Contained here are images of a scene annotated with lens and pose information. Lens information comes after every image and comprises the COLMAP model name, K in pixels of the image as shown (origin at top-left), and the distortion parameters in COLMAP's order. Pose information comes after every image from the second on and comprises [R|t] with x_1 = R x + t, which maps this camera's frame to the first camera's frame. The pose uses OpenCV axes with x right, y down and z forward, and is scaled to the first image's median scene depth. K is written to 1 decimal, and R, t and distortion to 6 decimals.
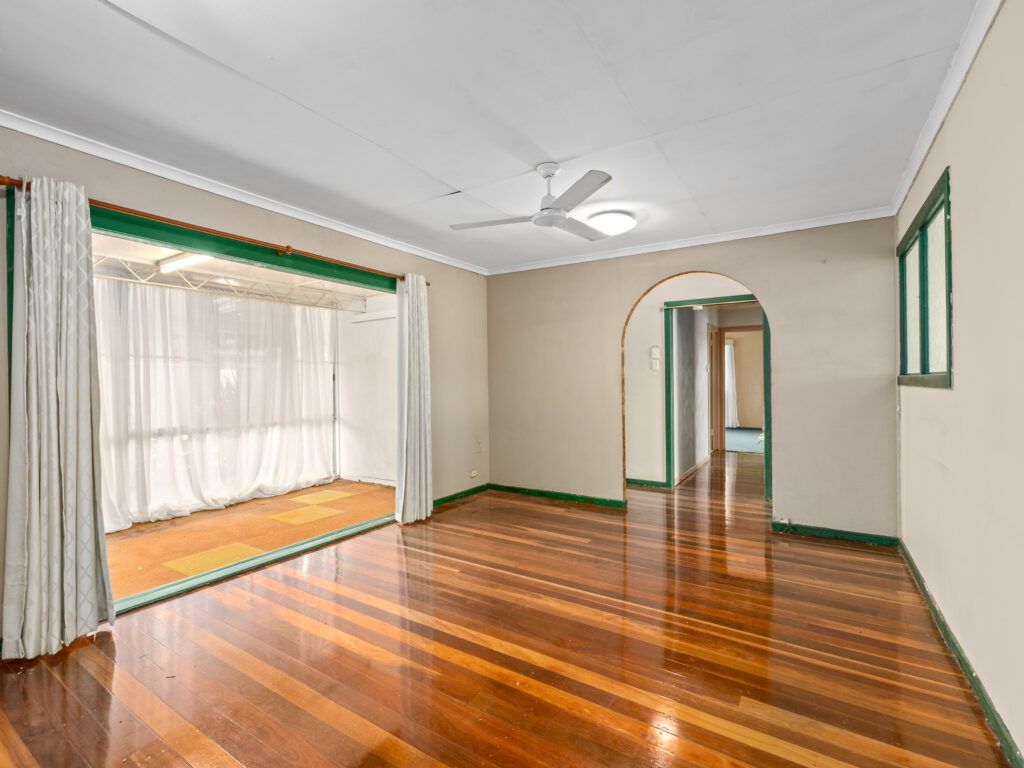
lens RADIAL K [[466.1, 0, 515.1], [0, 466.1, 381.2], [0, 0, 1]] dist [-0.003831, -0.000814]
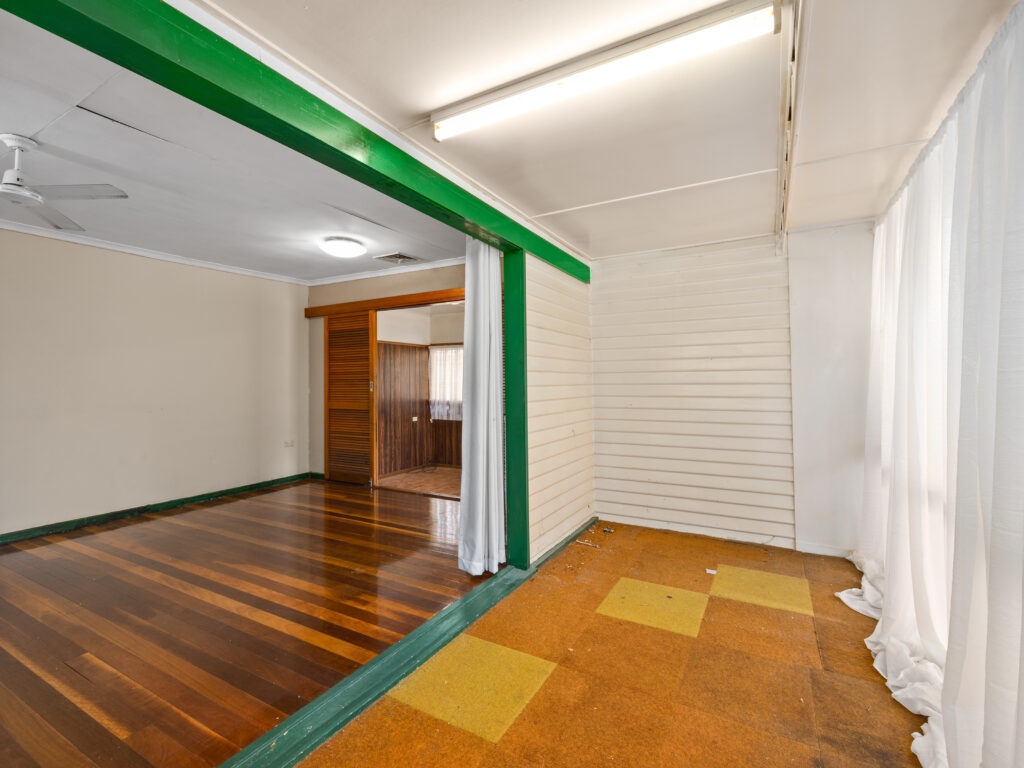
lens RADIAL K [[466.1, 0, 515.1], [0, 466.1, 381.2], [0, 0, 1]] dist [-0.003831, -0.000814]
pose [[-0.997811, 0.015628, -0.064263, -0.733504], [0.016247, 0.999826, -0.009115, 0.020253], [0.064109, -0.010139, -0.997891, 1.764566]]
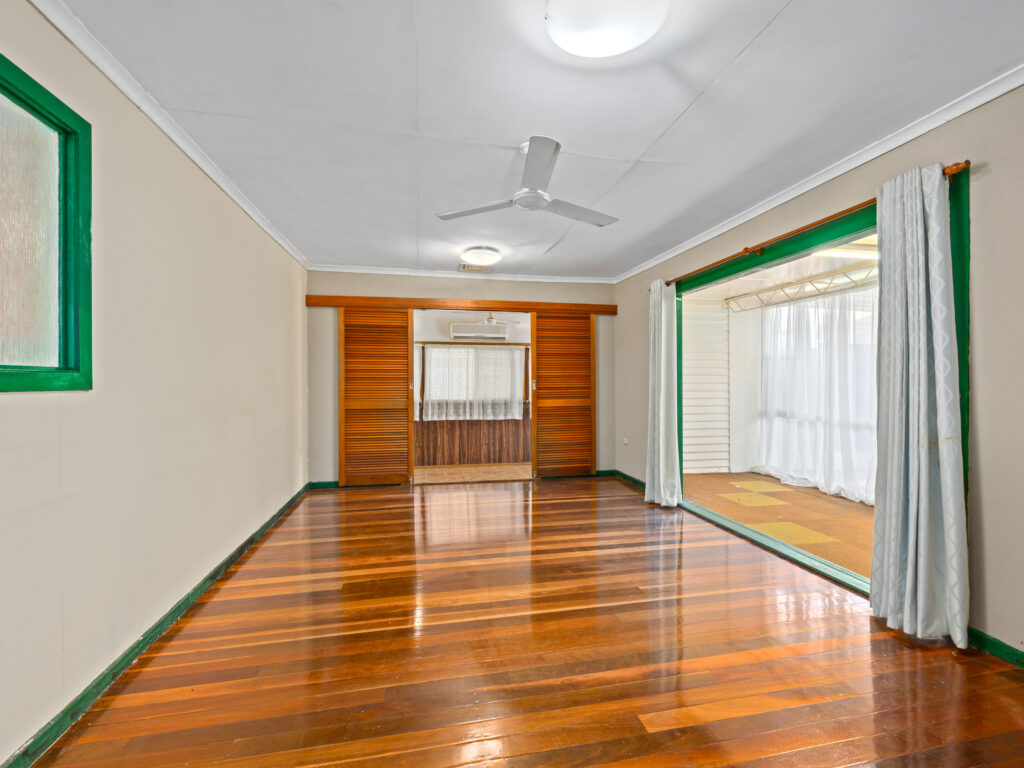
lens RADIAL K [[466.1, 0, 515.1], [0, 466.1, 381.2], [0, 0, 1]] dist [-0.003831, -0.000814]
pose [[-0.714426, 0.008048, -0.699665, 0.687145], [0.012356, 0.999923, -0.001116, 0.008683], [0.699602, -0.009442, -0.714470, 1.503501]]
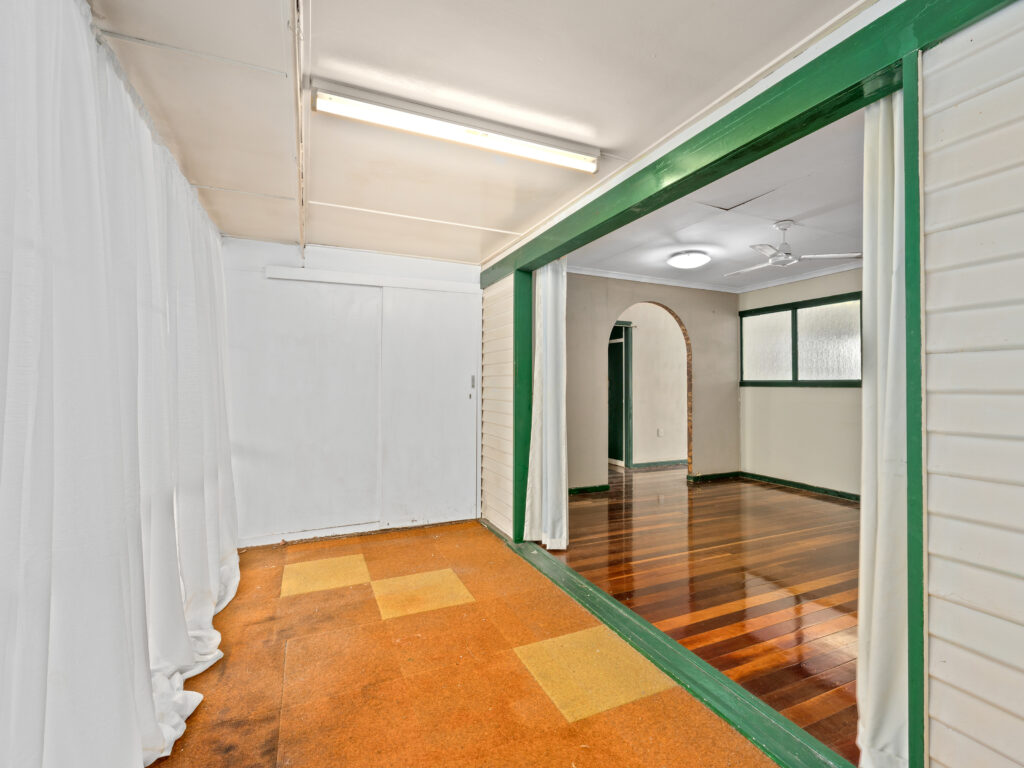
lens RADIAL K [[466.1, 0, 515.1], [0, 466.1, 381.2], [0, 0, 1]] dist [-0.003831, -0.000814]
pose [[0.549428, 0.017670, 0.835354, -1.344629], [-0.010750, 0.999843, -0.014079, 0.023020], [-0.835472, -0.001244, 0.549531, 0.835402]]
